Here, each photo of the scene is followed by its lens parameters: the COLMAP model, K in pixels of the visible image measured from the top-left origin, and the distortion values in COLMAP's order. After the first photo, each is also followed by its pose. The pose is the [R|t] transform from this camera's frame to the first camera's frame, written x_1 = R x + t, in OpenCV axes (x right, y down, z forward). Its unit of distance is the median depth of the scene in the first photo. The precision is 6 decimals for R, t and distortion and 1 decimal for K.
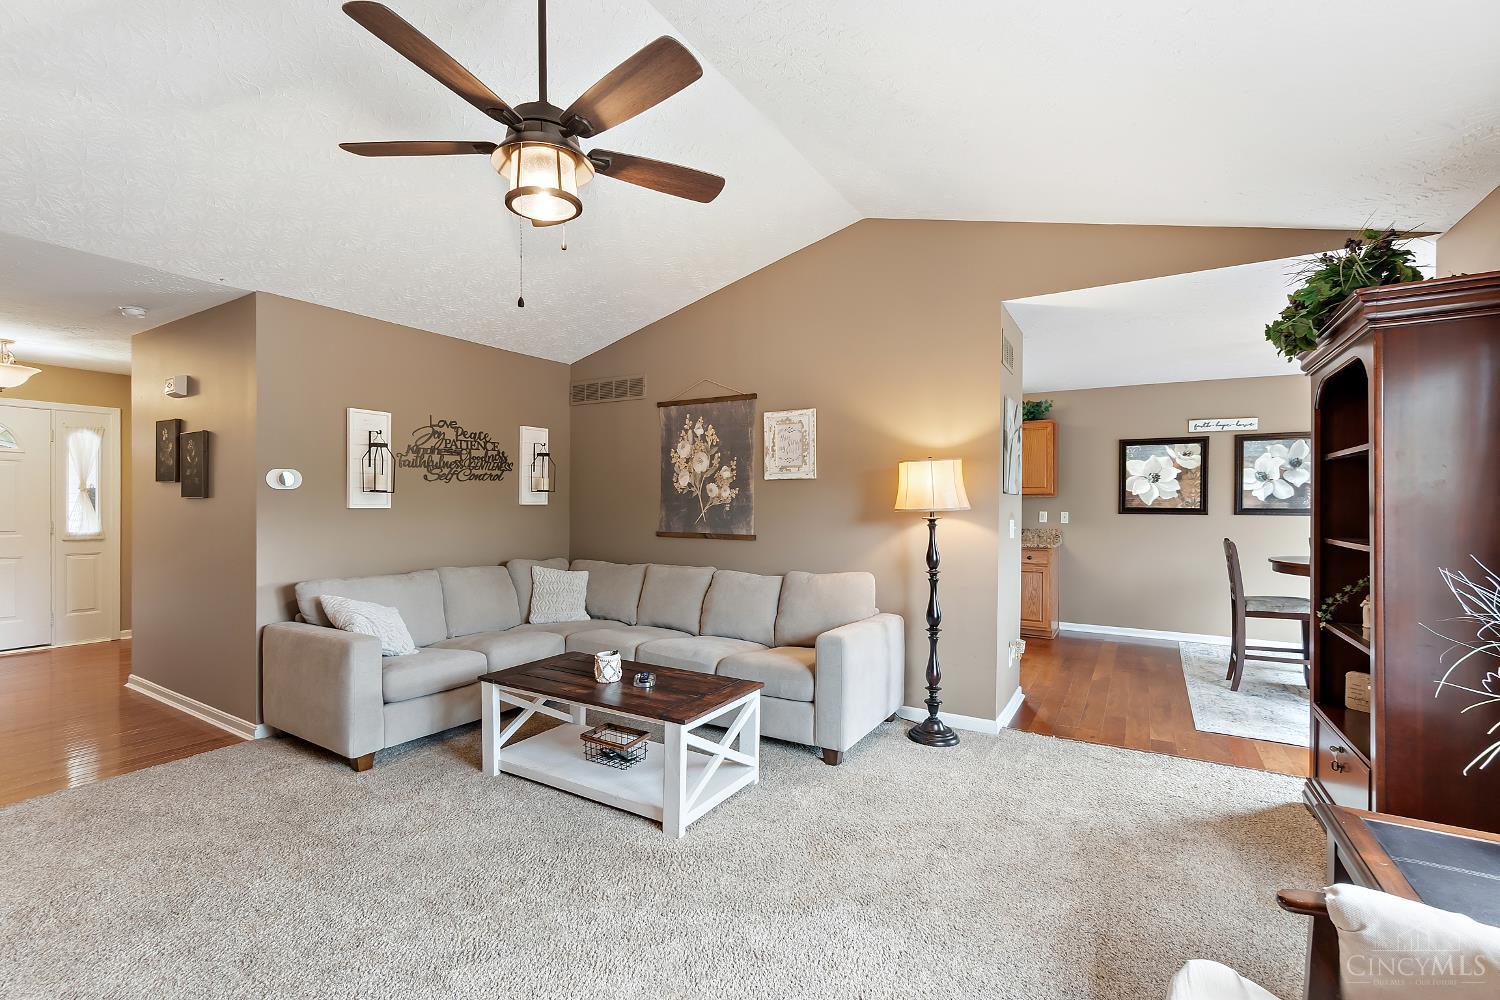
lens RADIAL K [[648.6, 0, 737.6], [0, 648.6, 506.1], [0, 0, 1]] dist [-0.002998, 0.000355]
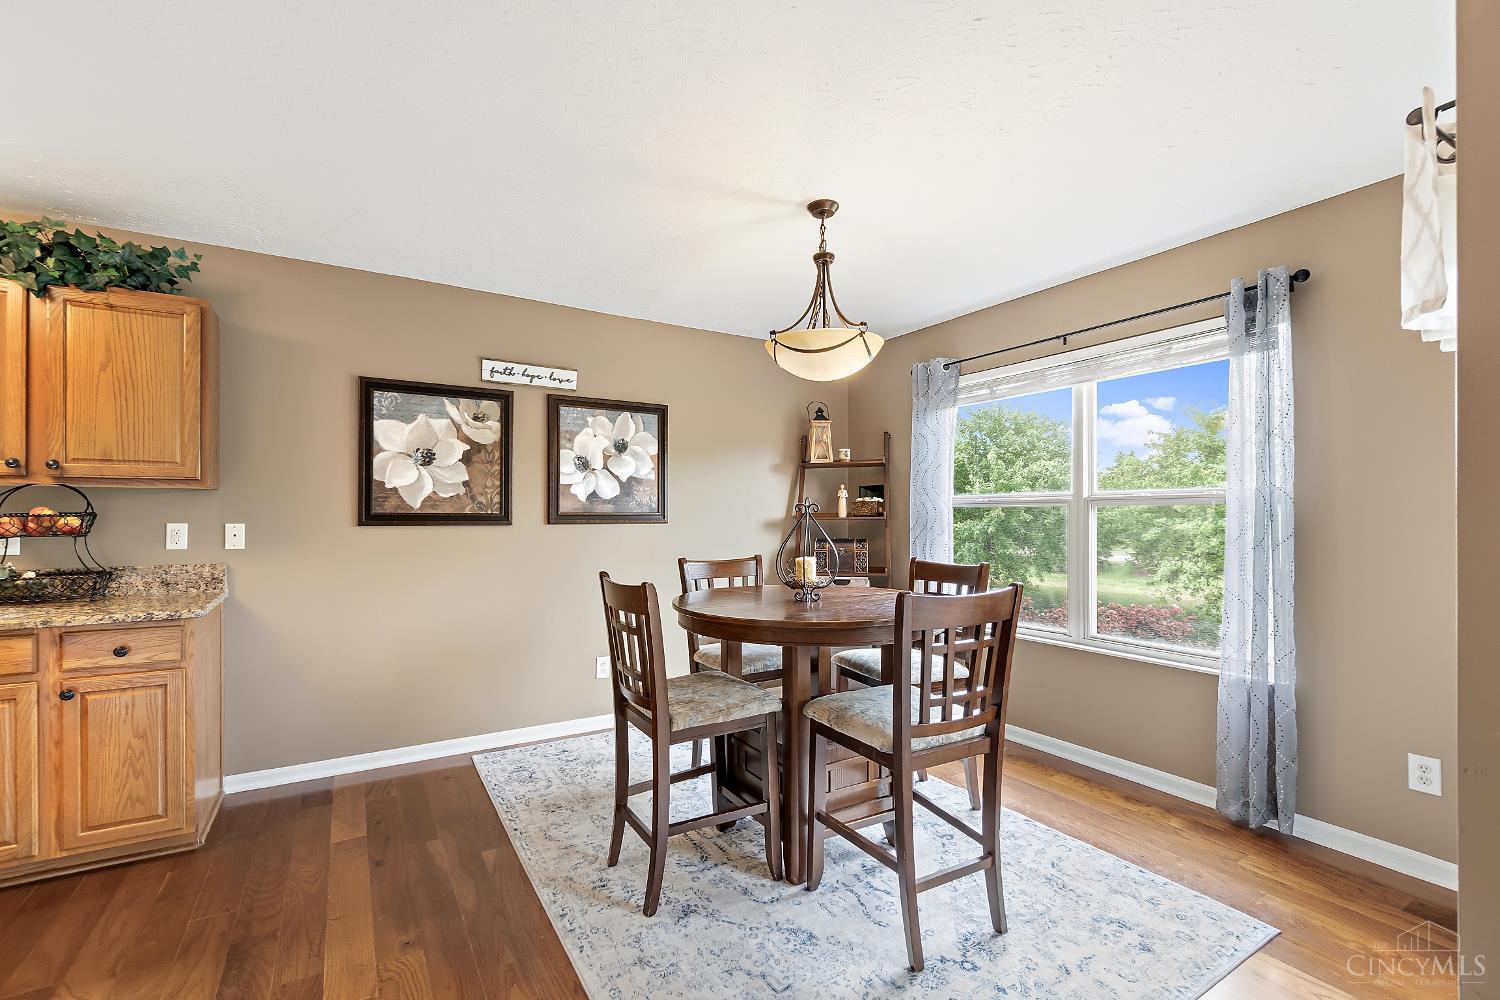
lens RADIAL K [[648.6, 0, 743.8], [0, 648.6, 514.6], [0, 0, 1]] dist [-0.002998, 0.000355]
pose [[0.445164, -0.003895, 0.895441, 0.290245], [0.003159, 0.999991, 0.002779, 0.003166], [-0.895444, 0.001592, 0.445172, 0.543046]]
